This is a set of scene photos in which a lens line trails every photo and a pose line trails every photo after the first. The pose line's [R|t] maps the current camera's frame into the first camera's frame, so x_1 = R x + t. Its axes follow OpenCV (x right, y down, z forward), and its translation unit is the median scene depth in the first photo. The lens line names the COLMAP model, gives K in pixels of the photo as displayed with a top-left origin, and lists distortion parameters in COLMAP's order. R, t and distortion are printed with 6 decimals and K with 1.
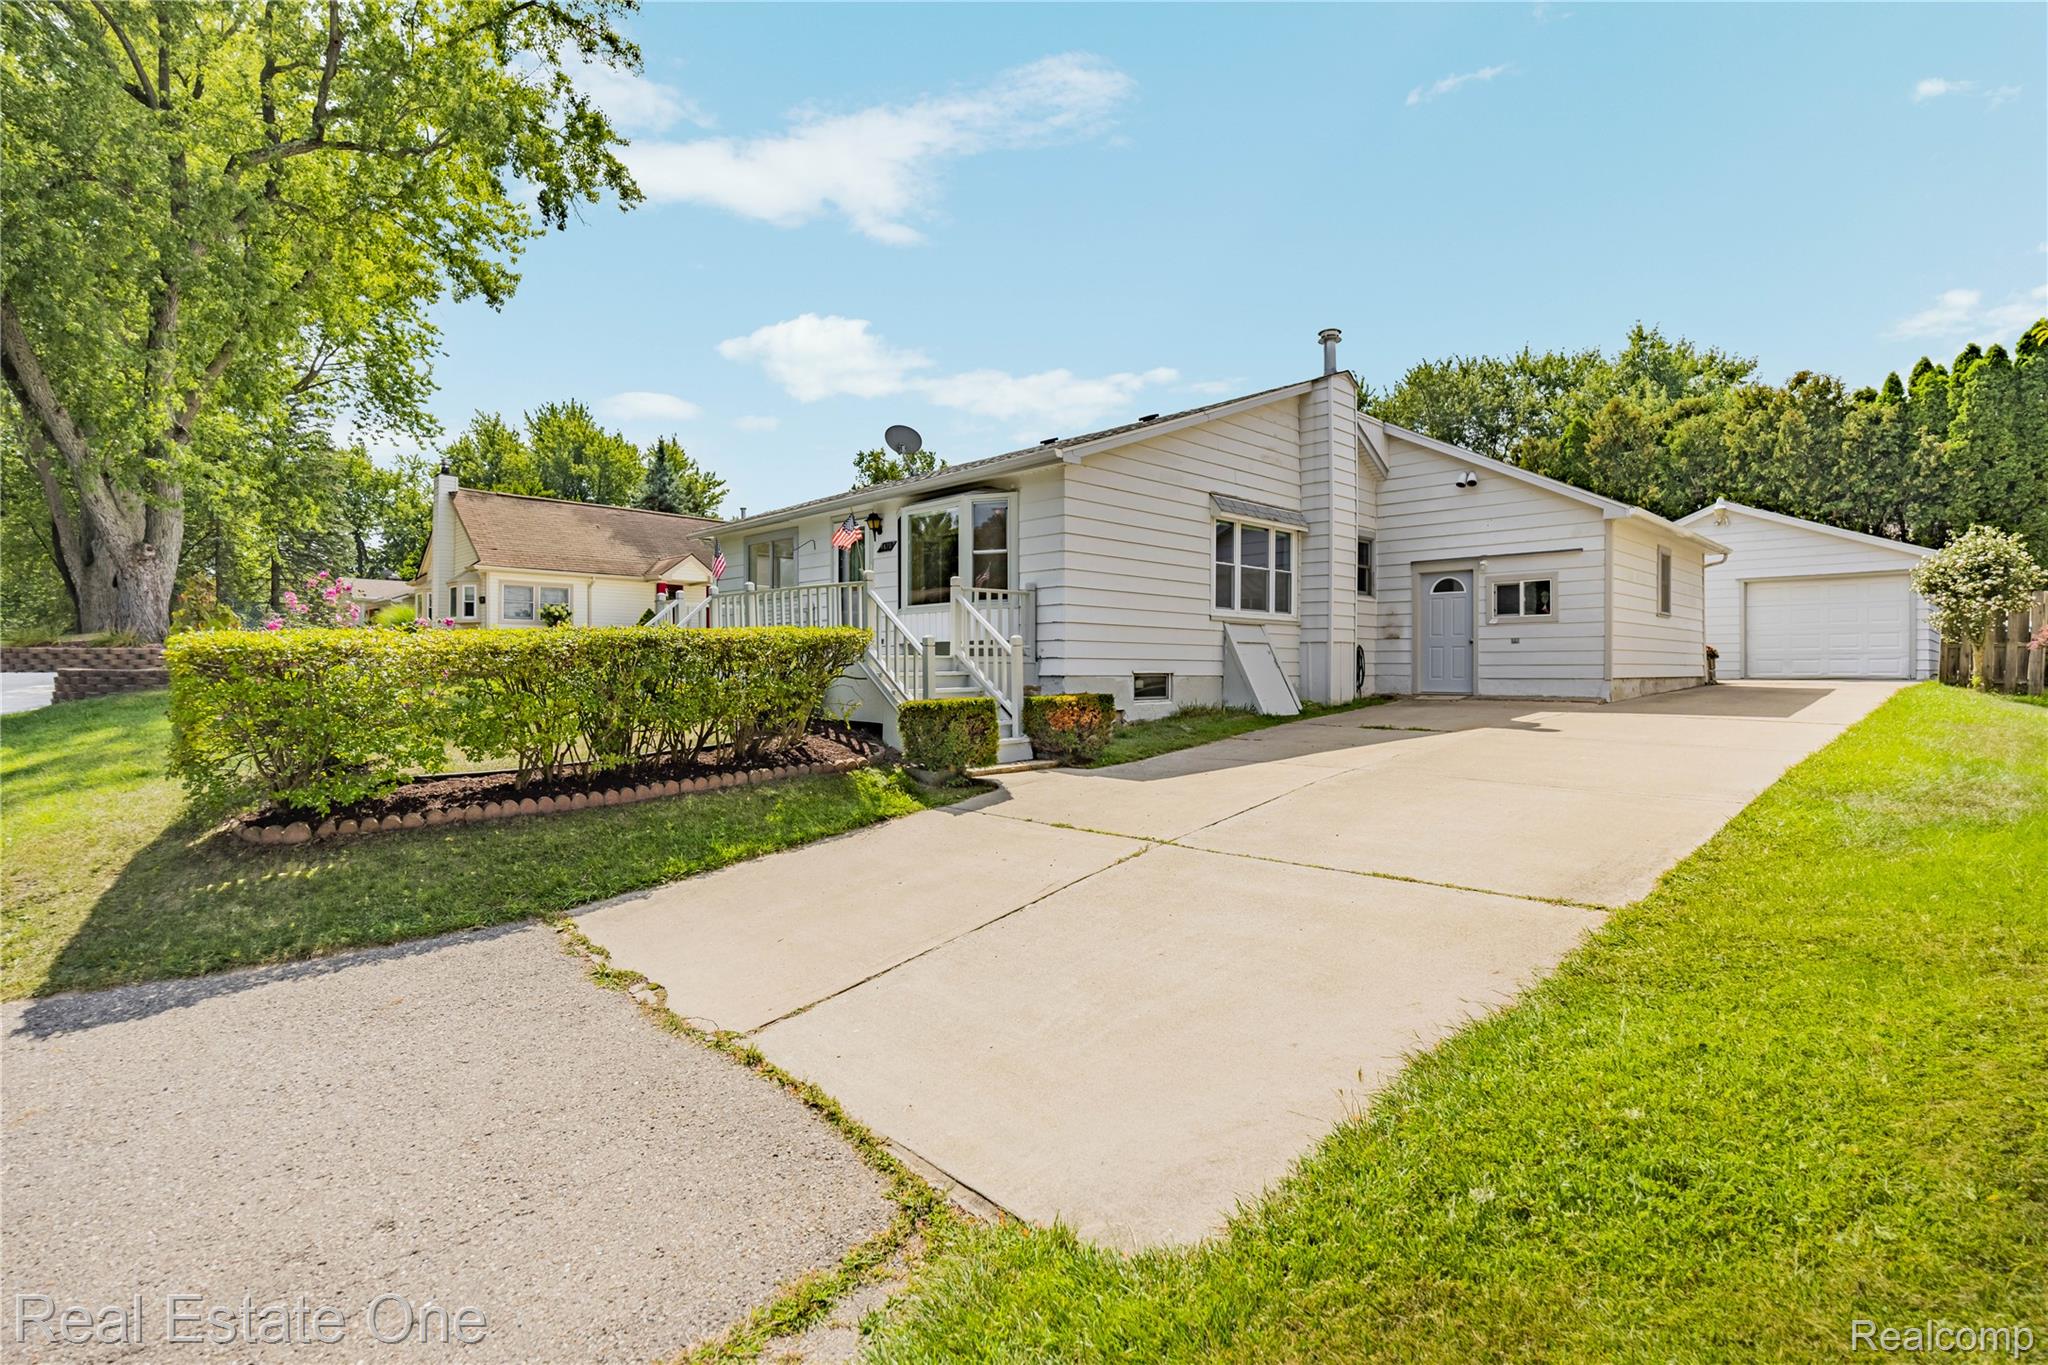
lens RADIAL K [[986.5, 0, 1024.0], [0, 986.5, 682.5], [0, 0, 1]] dist [-0.002479, -0.000737]
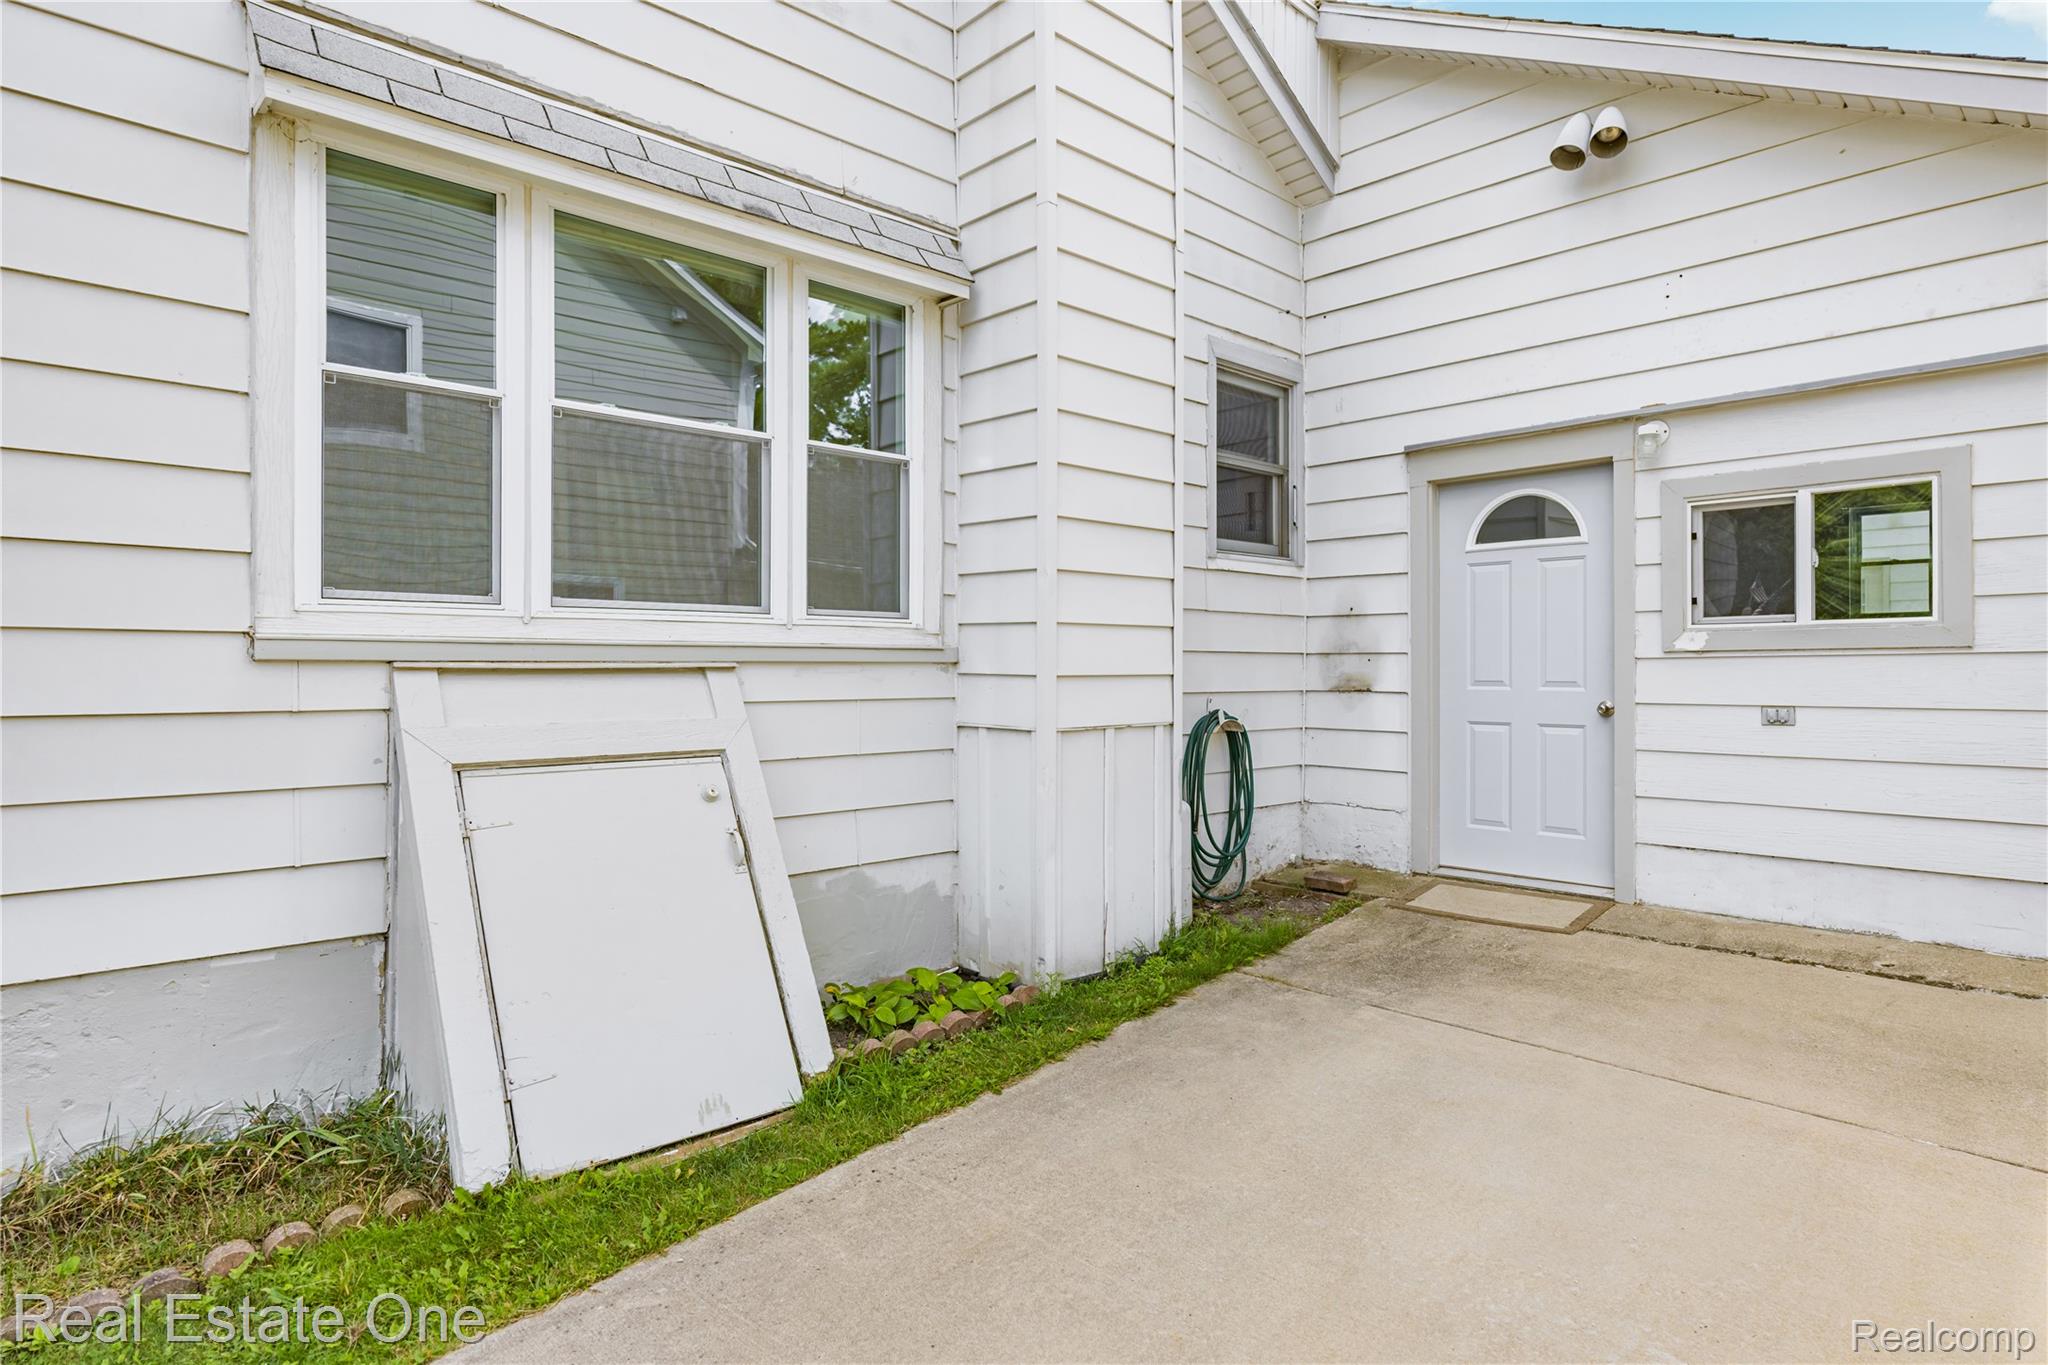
lens RADIAL K [[1121.0, 0, 1024.0], [0, 1121.0, 682.5], [0, 0, 1]] dist [-0.003557, -0.000495]
pose [[0.999690, -0.001531, -0.024854, 0.218042], [0.001477, 0.999996, -0.002224, -0.036810], [0.024857, 0.002186, 0.999689, 0.500174]]
